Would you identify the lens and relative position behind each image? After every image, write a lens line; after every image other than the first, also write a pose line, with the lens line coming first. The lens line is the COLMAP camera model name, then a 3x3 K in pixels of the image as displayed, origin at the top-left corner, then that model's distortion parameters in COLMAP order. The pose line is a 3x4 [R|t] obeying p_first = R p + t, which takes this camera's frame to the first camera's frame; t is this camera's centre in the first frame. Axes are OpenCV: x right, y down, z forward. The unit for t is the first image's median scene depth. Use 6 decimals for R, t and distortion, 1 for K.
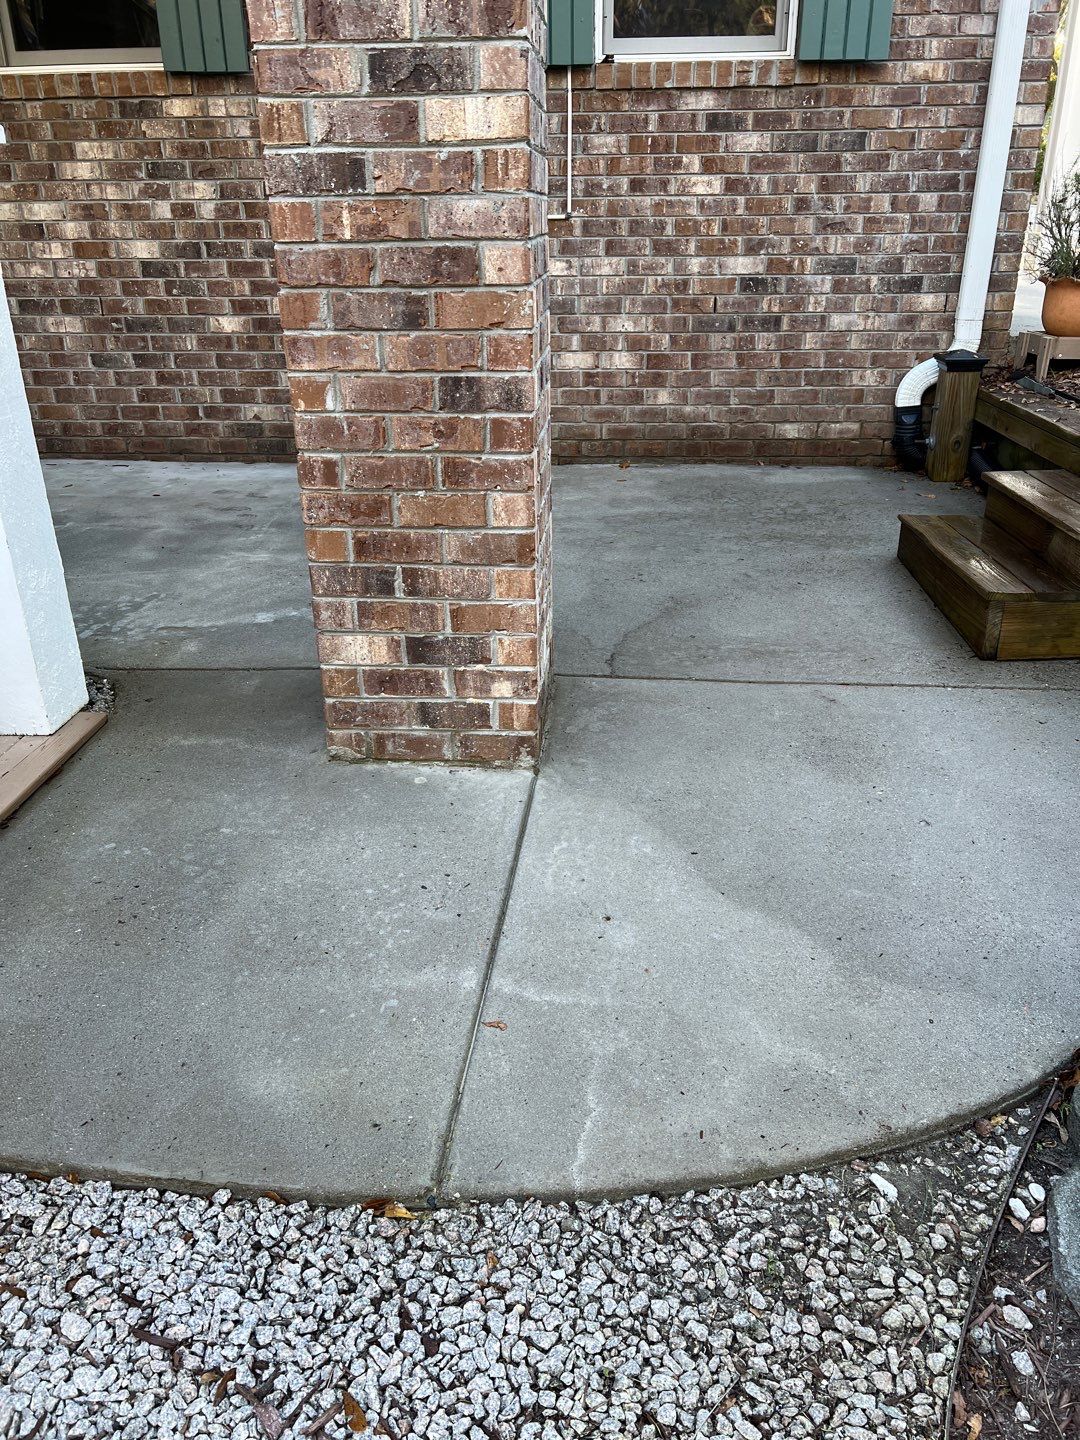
lens RADIAL K [[1075.6, 0, 550.9], [0, 1075.6, 689.7], [0, 0, 1]] dist [0.021424, 0.001244]
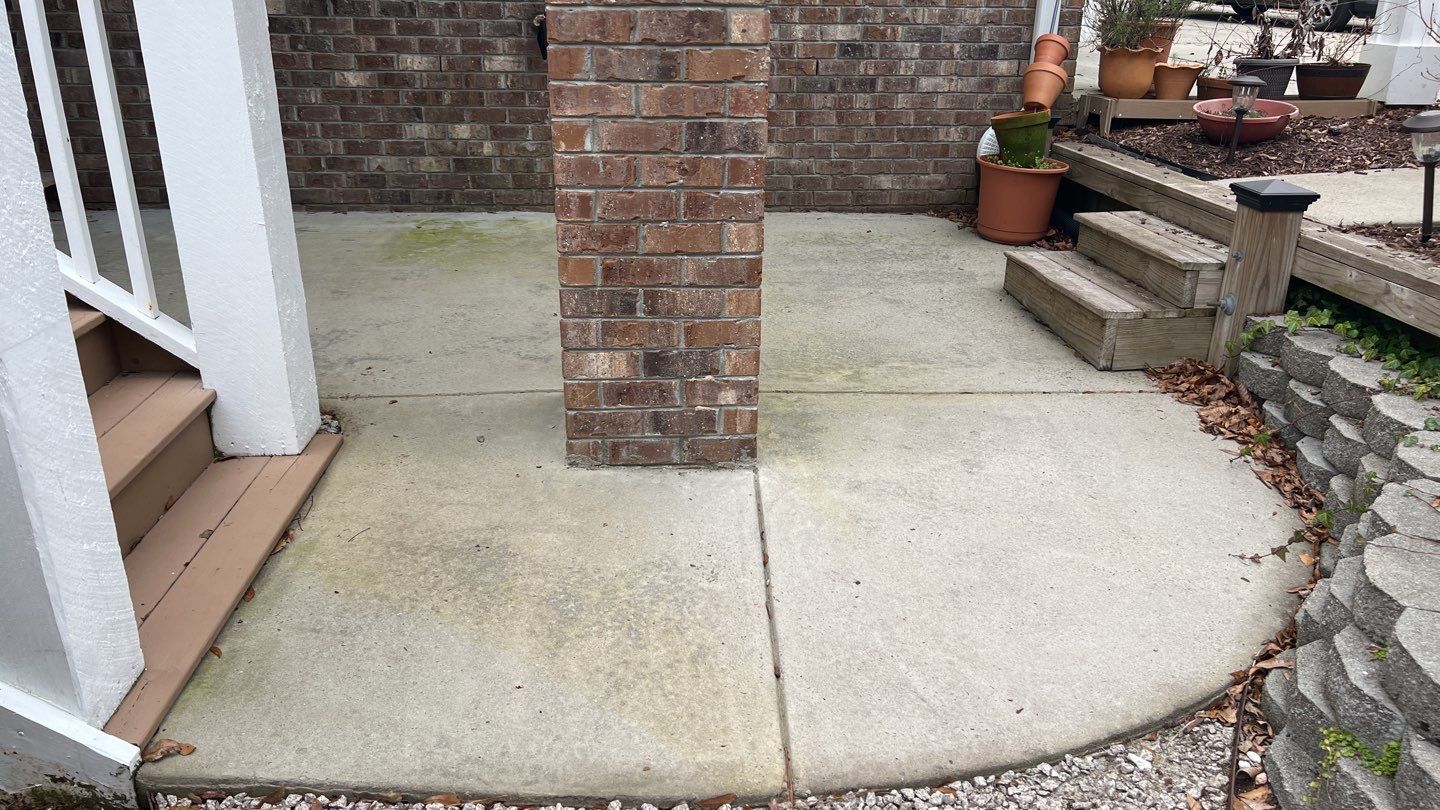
lens RADIAL K [[1073.6, 0, 720.0], [0, 1073.6, 405.0], [0, 0, 1]] dist [0.052025, -0.047460]
pose [[0.990320, -0.028437, 0.135860, -0.208937], [0.034067, 0.998647, -0.039297, 0.052398], [-0.134559, 0.043545, 0.989948, -0.119072]]
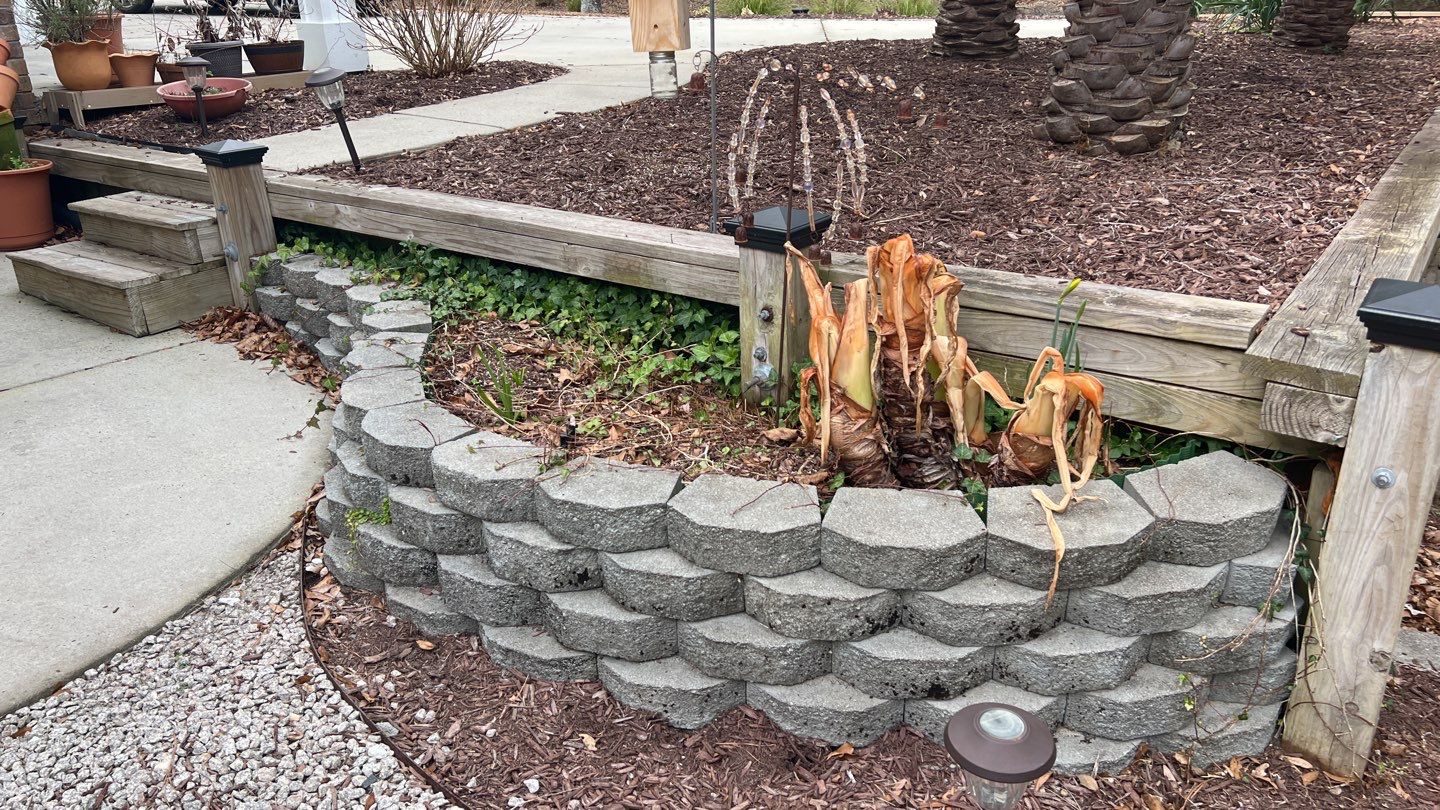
lens RADIAL K [[1073.6, 0, 720.0], [0, 1073.6, 405.0], [0, 0, 1]] dist [0.052025, -0.047460]
pose [[0.574375, -0.315255, 0.755452, -0.233104], [0.354577, 0.927613, 0.117511, 0.170350], [-0.737813, 0.200370, 0.644580, -0.355019]]
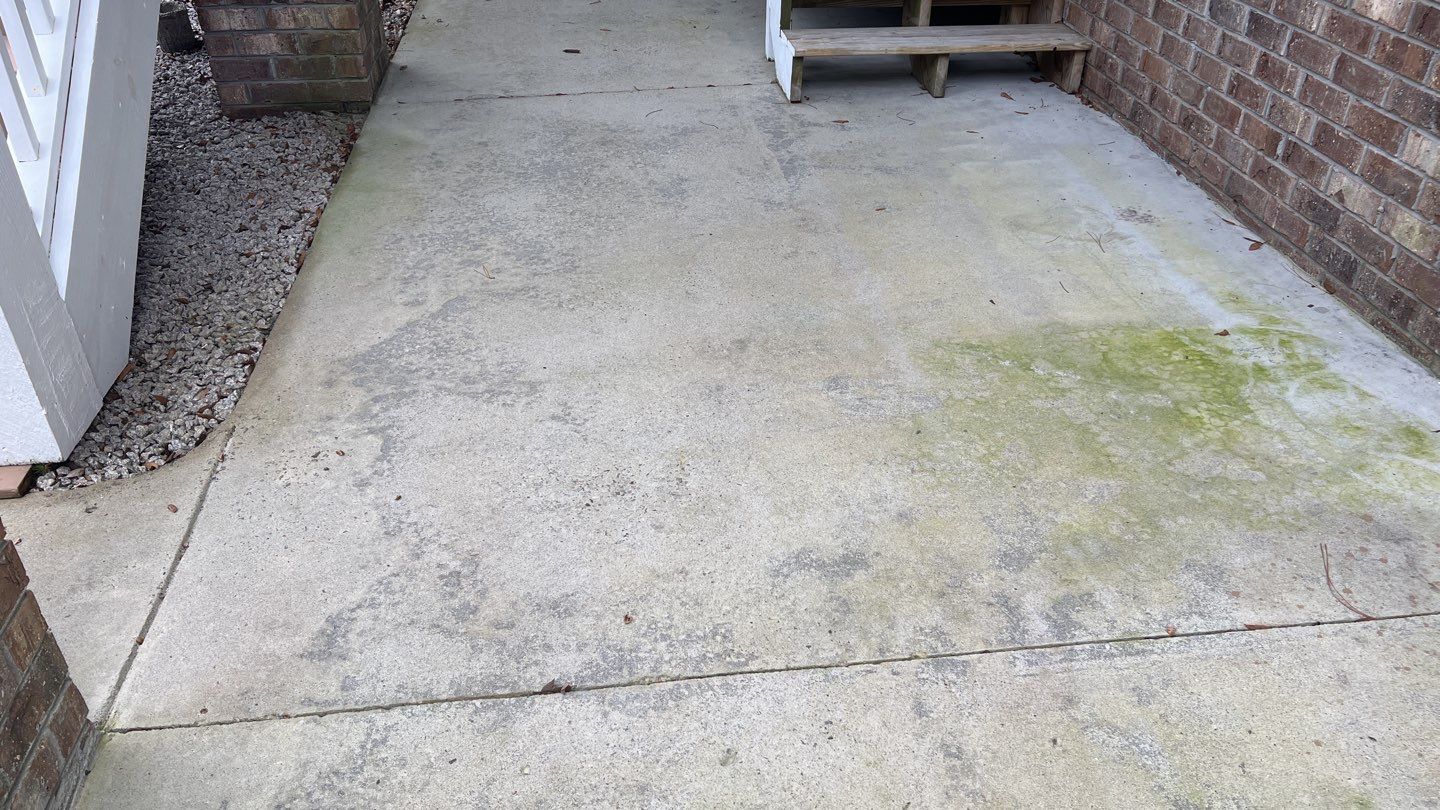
lens RADIAL K [[1073.6, 0, 720.0], [0, 1073.6, 405.0], [0, 0, 1]] dist [0.052025, -0.047460]
pose [[0.189546, 0.553900, -0.810720, 0.276374], [-0.404157, 0.796509, 0.449699, -0.609285], [0.894835, 0.242420, 0.374838, 1.243328]]
